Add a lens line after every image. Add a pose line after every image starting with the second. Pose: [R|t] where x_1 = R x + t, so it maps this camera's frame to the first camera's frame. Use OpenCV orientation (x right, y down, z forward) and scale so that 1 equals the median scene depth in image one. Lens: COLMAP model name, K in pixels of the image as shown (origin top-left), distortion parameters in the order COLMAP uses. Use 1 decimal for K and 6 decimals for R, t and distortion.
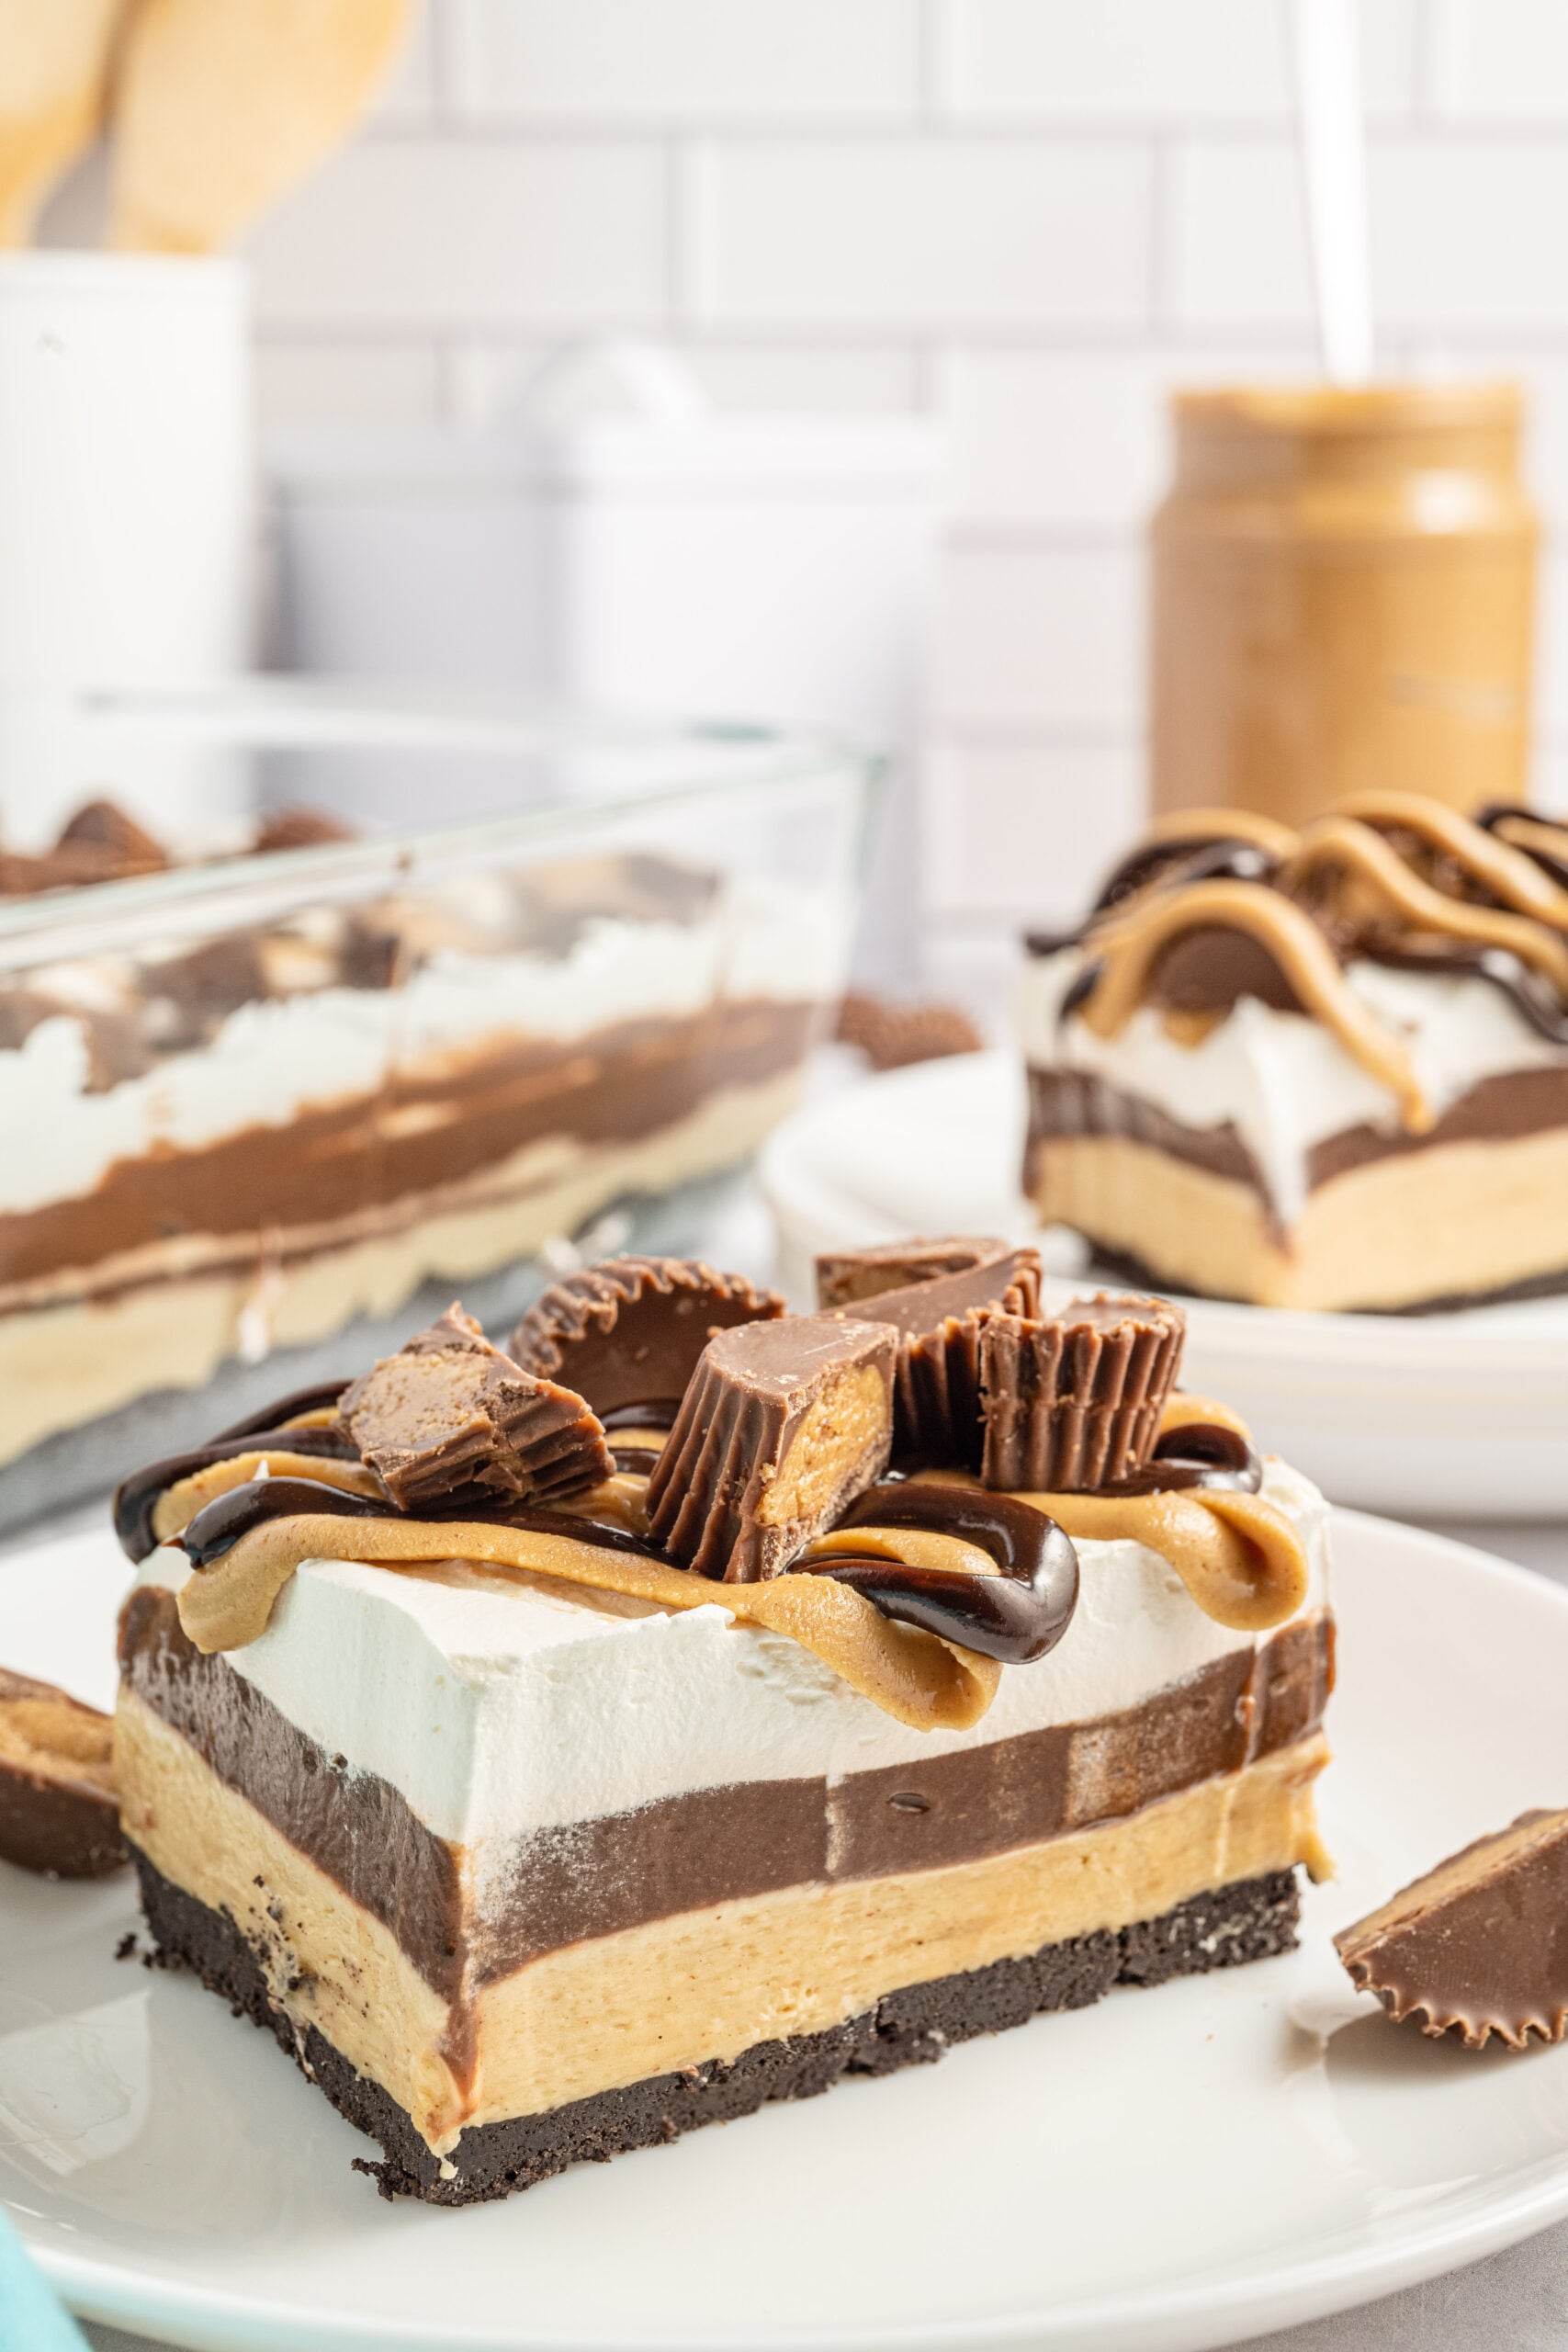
lens RADIAL K [[3912.1, 0, 824.4], [0, 3912.1, 1116.9], [0, 0, 1]] dist [0.031294, -0.121648]
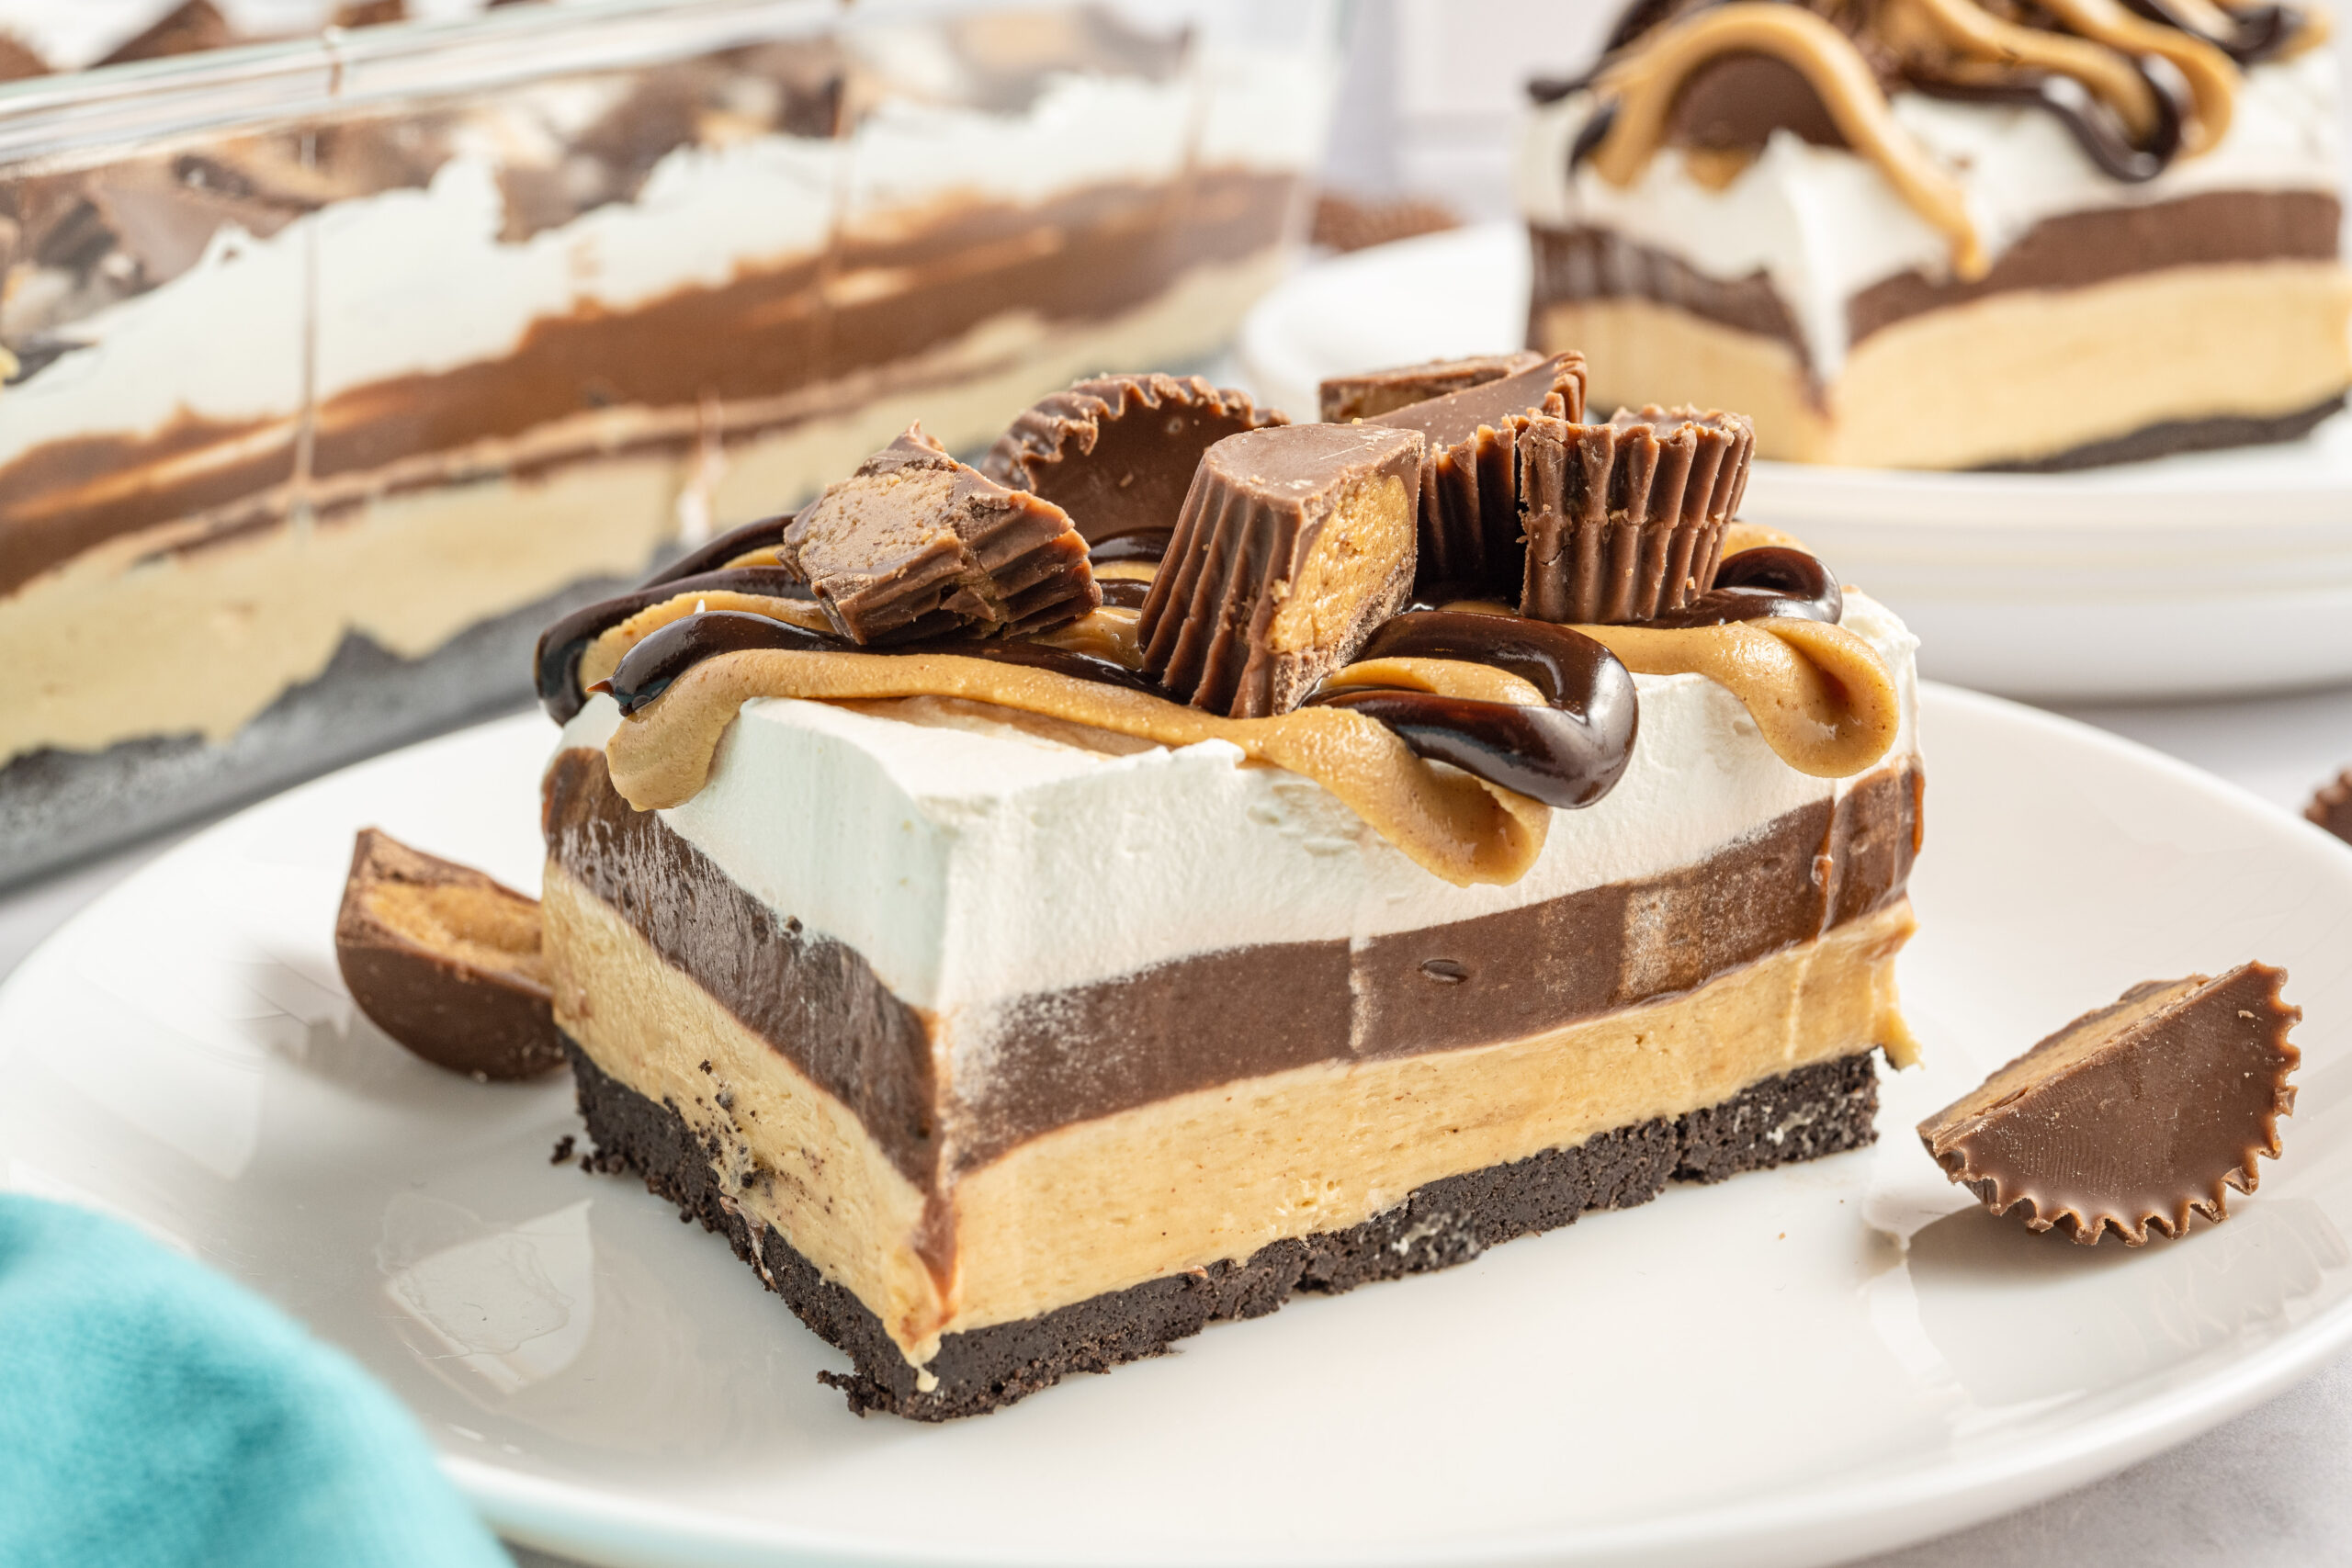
lens RADIAL K [[3910.1, 0, 1176.0], [0, 3910.1, 784.0], [0, 0, 1]] dist [0.017653, -0.008659]
pose [[0.999600, -0.010130, -0.026395, -0.014377], [0.012606, 0.995358, 0.095414, 0.048478], [0.025306, -0.095708, 0.995088, 0.130200]]
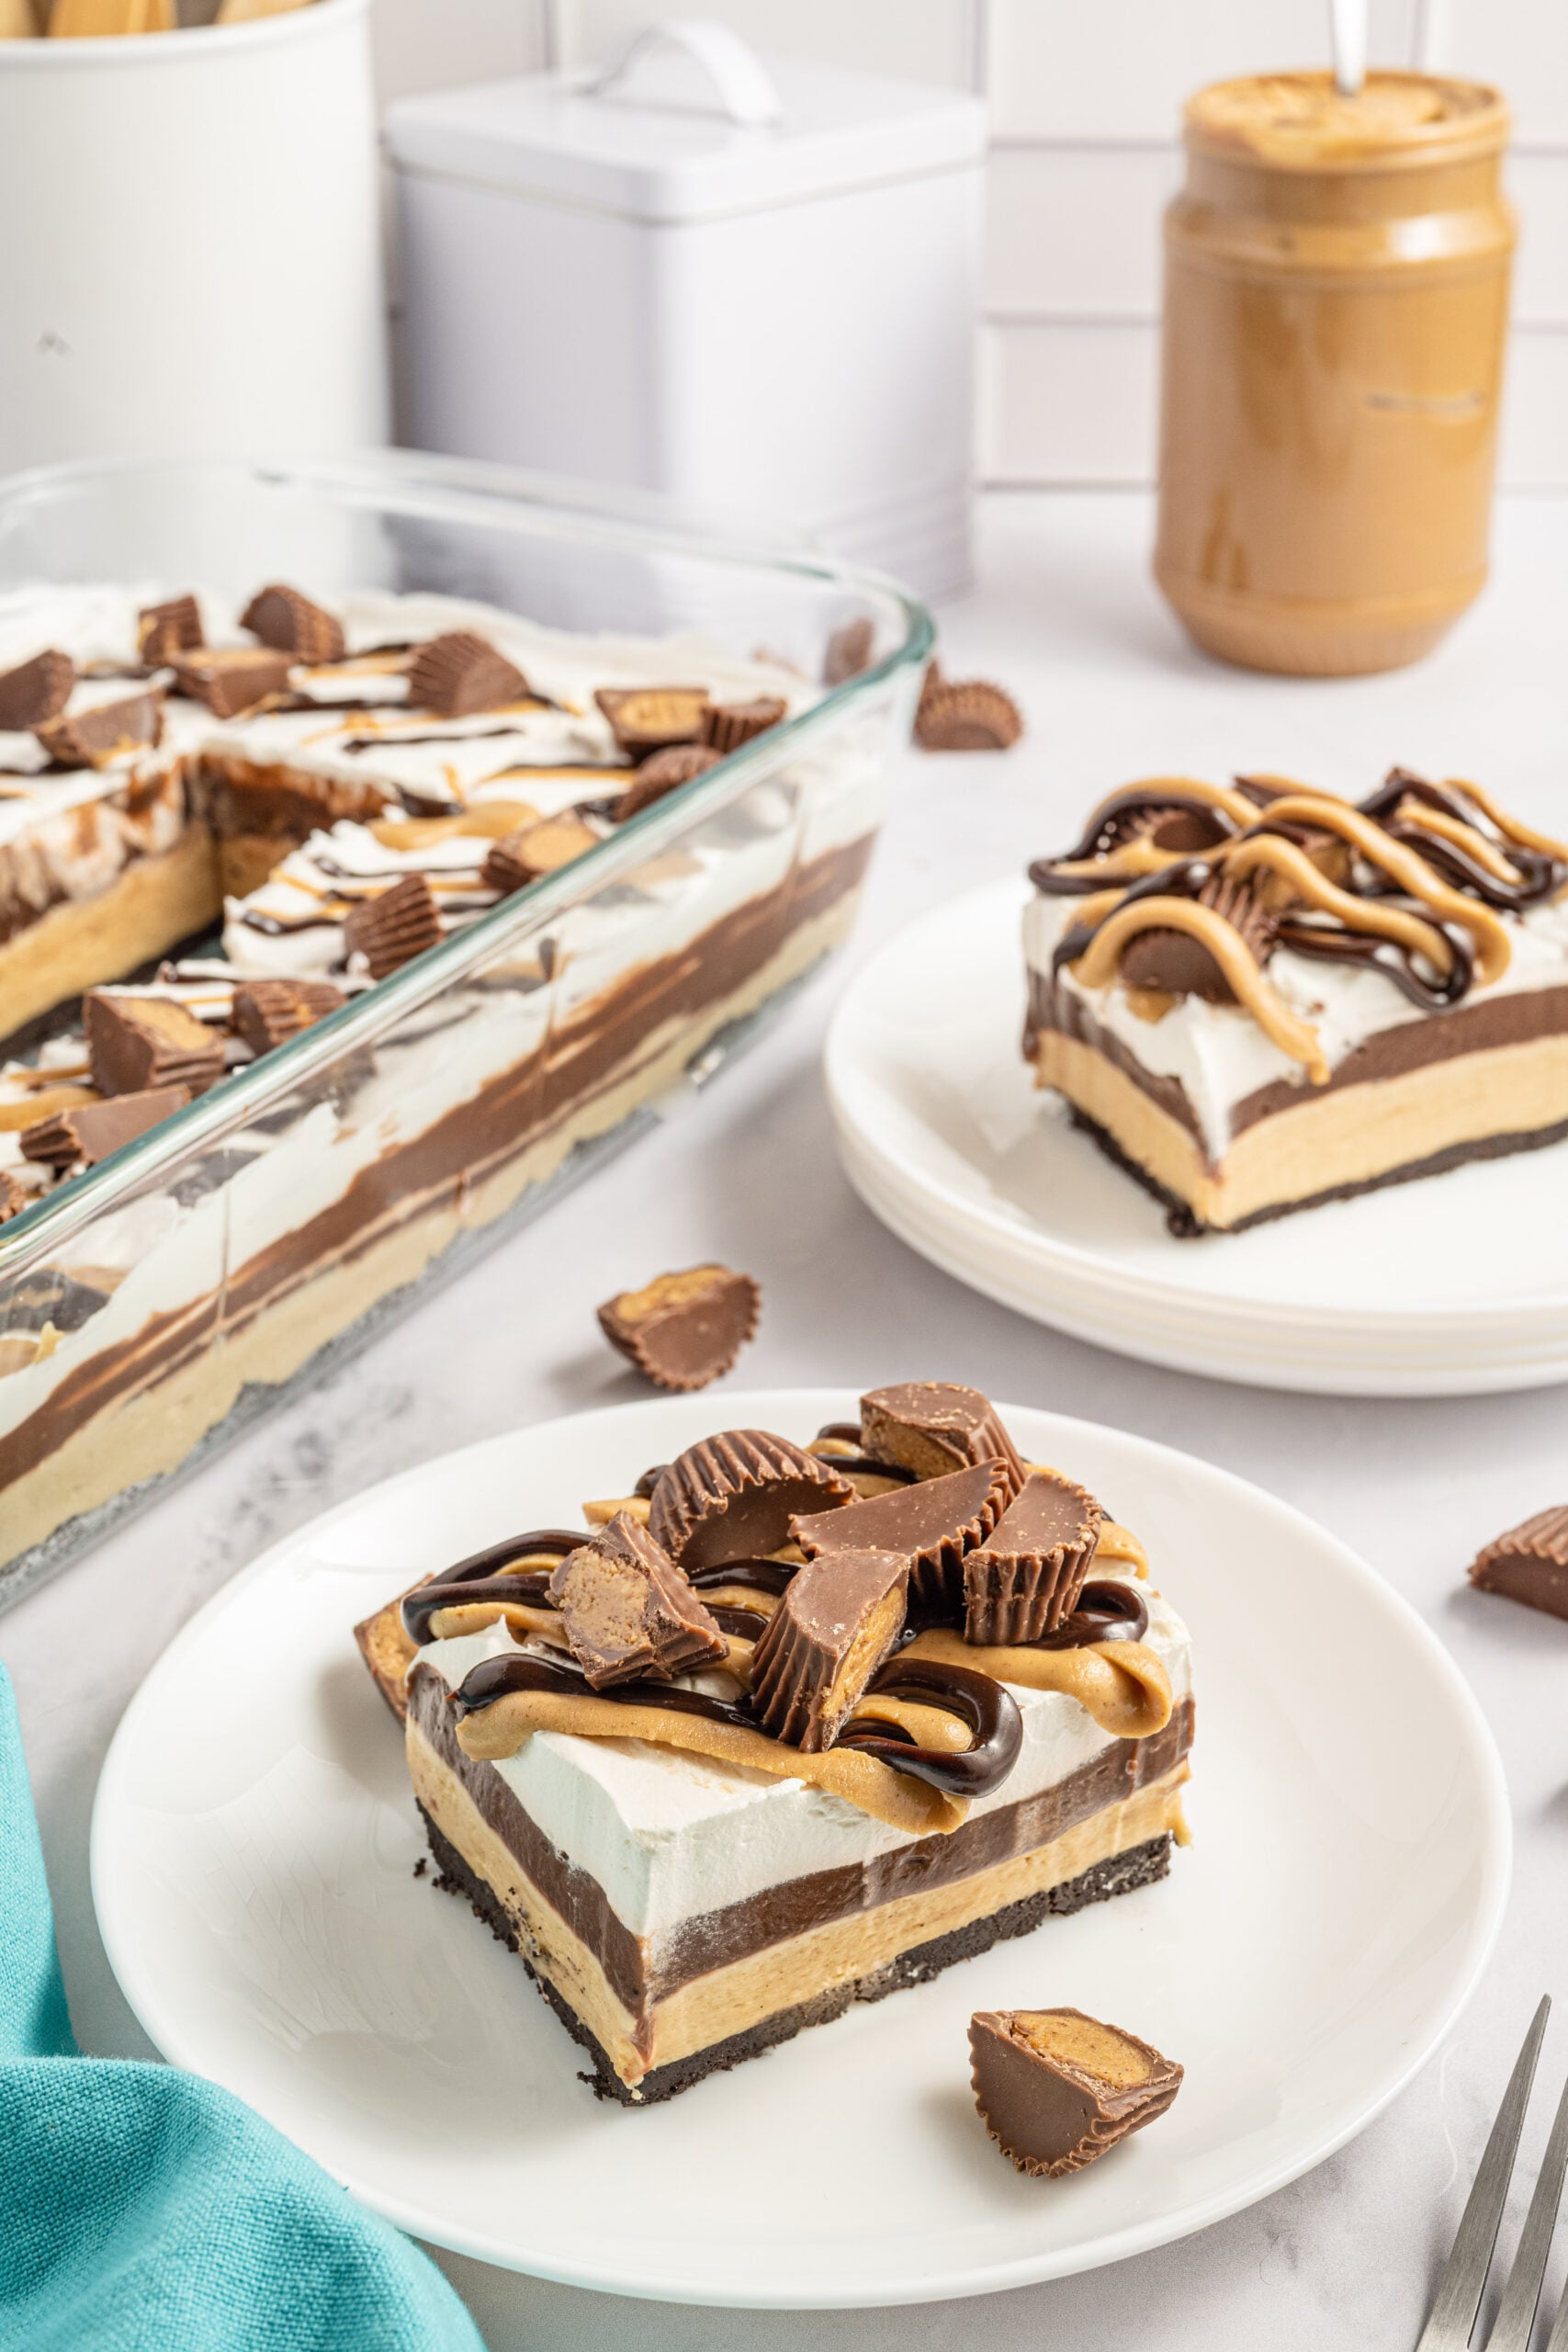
lens RADIAL K [[3910.1, 0, 784.0], [0, 3910.1, 1176.0], [0, 0, 1]] dist [0.017653, -0.008659]
pose [[0.999541, 0.002643, -0.030193, 0.015393], [0.006151, 0.957770, 0.287470, -0.546905], [0.029678, -0.287524, 0.957314, -0.453128]]
